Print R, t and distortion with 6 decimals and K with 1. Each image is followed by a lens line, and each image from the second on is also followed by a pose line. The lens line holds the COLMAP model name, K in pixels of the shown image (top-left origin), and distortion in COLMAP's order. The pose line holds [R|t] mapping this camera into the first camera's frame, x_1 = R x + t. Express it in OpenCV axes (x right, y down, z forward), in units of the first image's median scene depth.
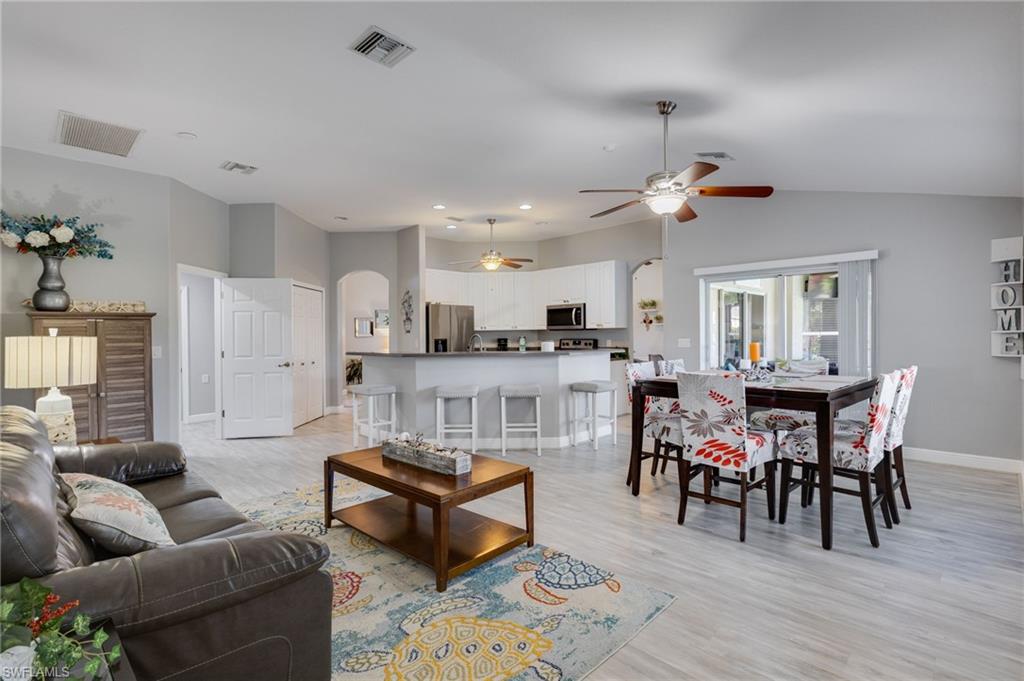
lens RADIAL K [[493.2, 0, 515.7], [0, 493.2, 335.9], [0, 0, 1]] dist [0.000101, -0.000938]
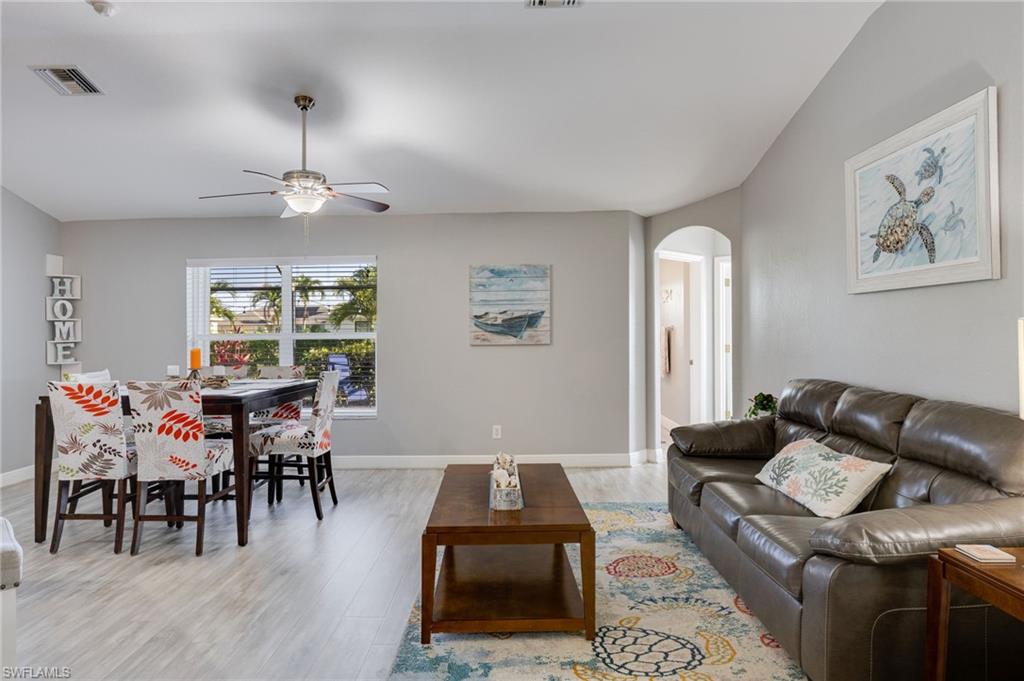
lens RADIAL K [[604.3, 0, 493.5], [0, 604.3, 333.3], [0, 0, 1]] dist [-0.000379, -0.001847]
pose [[-0.677245, 0.019896, 0.735489, -0.360788], [0.022168, 0.999732, -0.006632, 0.002417], [-0.735424, 0.011813, -0.677505, 0.668845]]
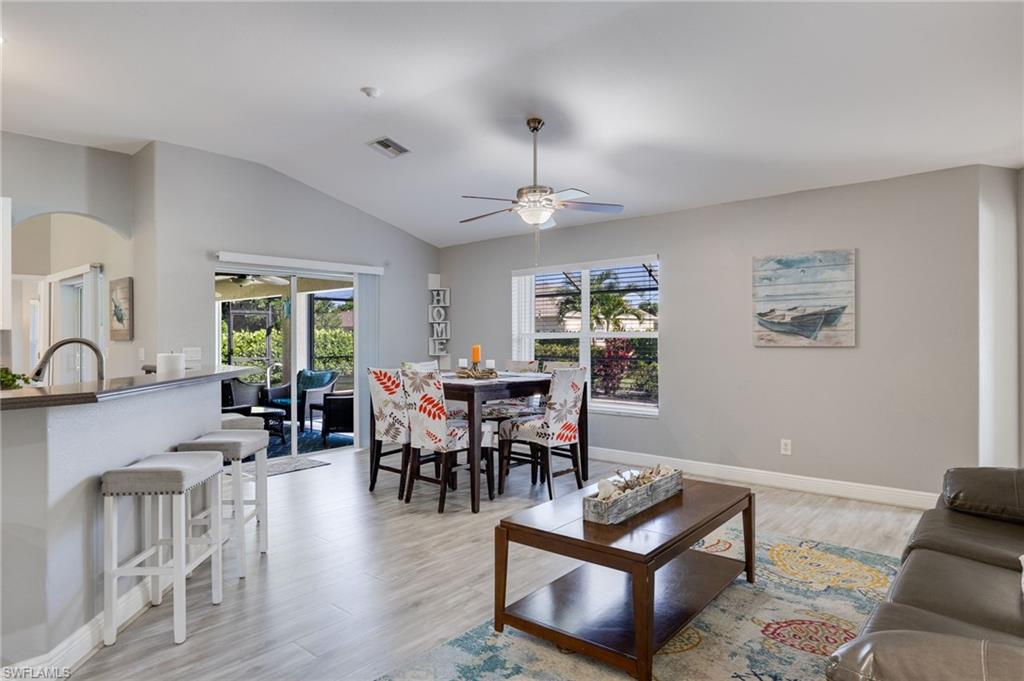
lens RADIAL K [[588.1, 0, 510.1], [0, 588.1, 334.3], [0, 0, 1]] dist [-0.004094, 0.002853]
pose [[-0.057596, 0.013791, 0.998245, -0.425385], [0.012545, 0.999836, -0.013090, 0.003357], [-0.998261, 0.011769, -0.057759, 0.492584]]
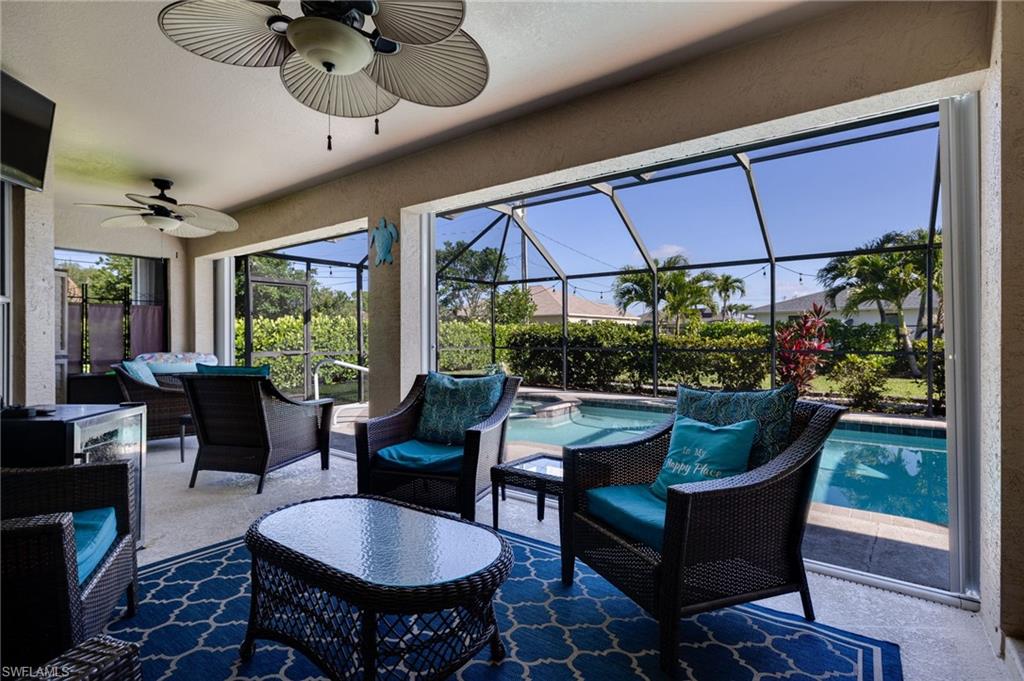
lens RADIAL K [[498.7, 0, 518.7], [0, 498.7, 337.9], [0, 0, 1]] dist [-0.003609, -0.000607]
pose [[-0.130854, 0.009033, 0.991360, 0.405991], [0.010936, 0.999911, -0.007668, 0.029275], [-0.991341, 0.009838, -0.130941, 0.855869]]
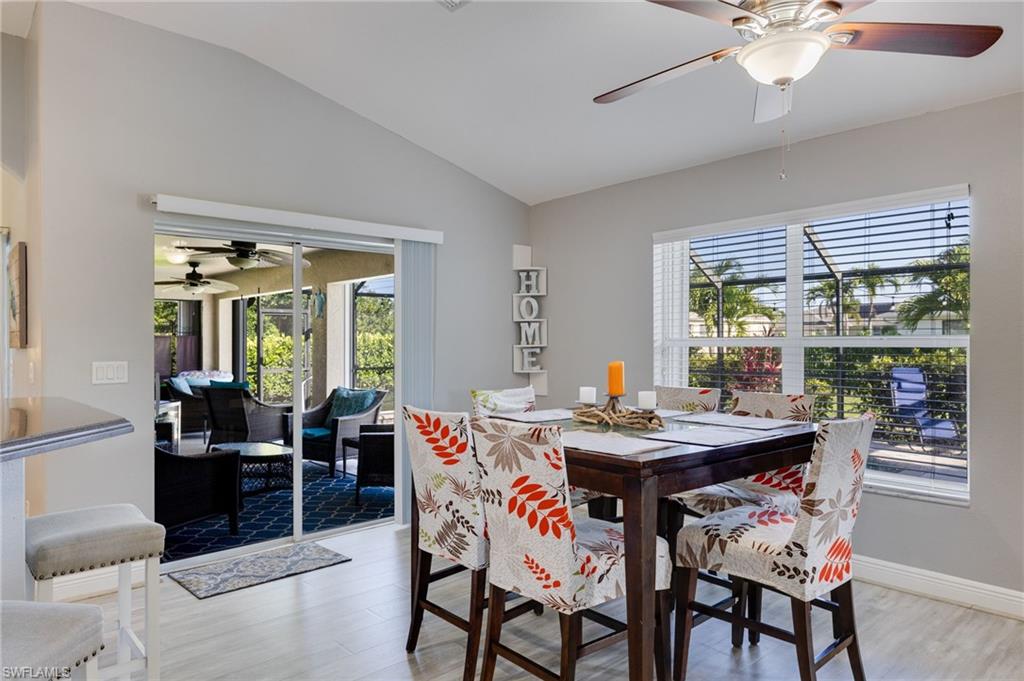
lens RADIAL K [[657.3, 0, 514.9], [0, 657.3, 337.8], [0, 0, 1]] dist [0.003435, -0.001275]
pose [[0.059420, 0.016832, 0.998091, -0.139905], [0.008707, 0.999811, -0.017379, -0.000832], [-0.998195, 0.009723, 0.059262, 0.527706]]
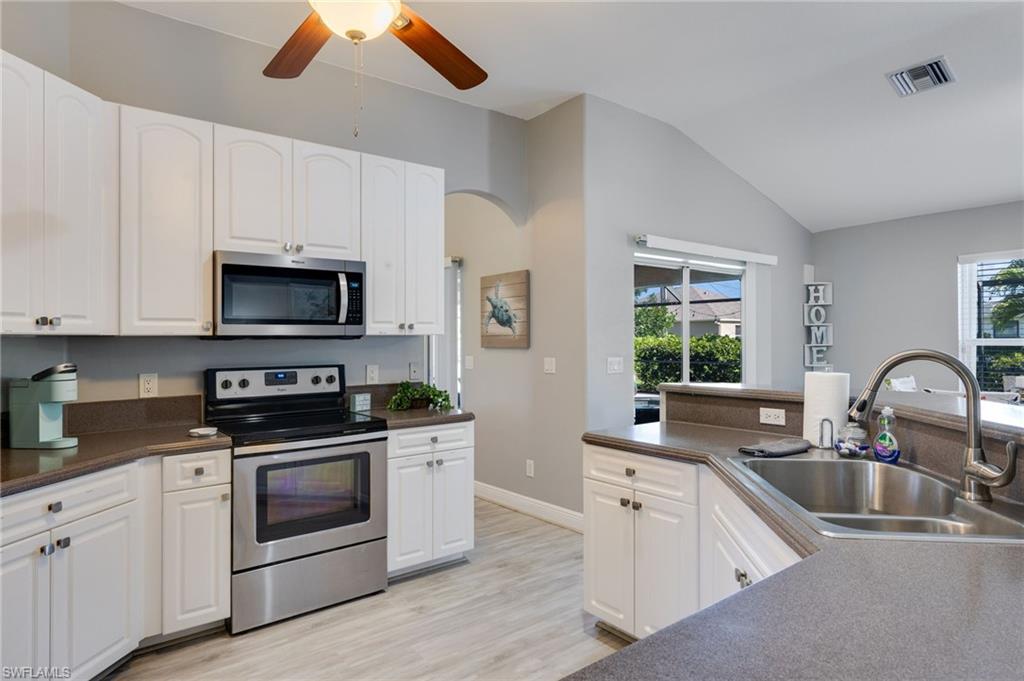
lens RADIAL K [[588.1, 0, 521.5], [0, 588.1, 342.3], [0, 0, 1]] dist [-0.004094, 0.002853]
pose [[0.121147, 0.009075, 0.992593, -0.264037], [0.010321, 0.999893, -0.010402, -0.004087], [-0.992581, 0.011505, 0.121040, 0.847430]]
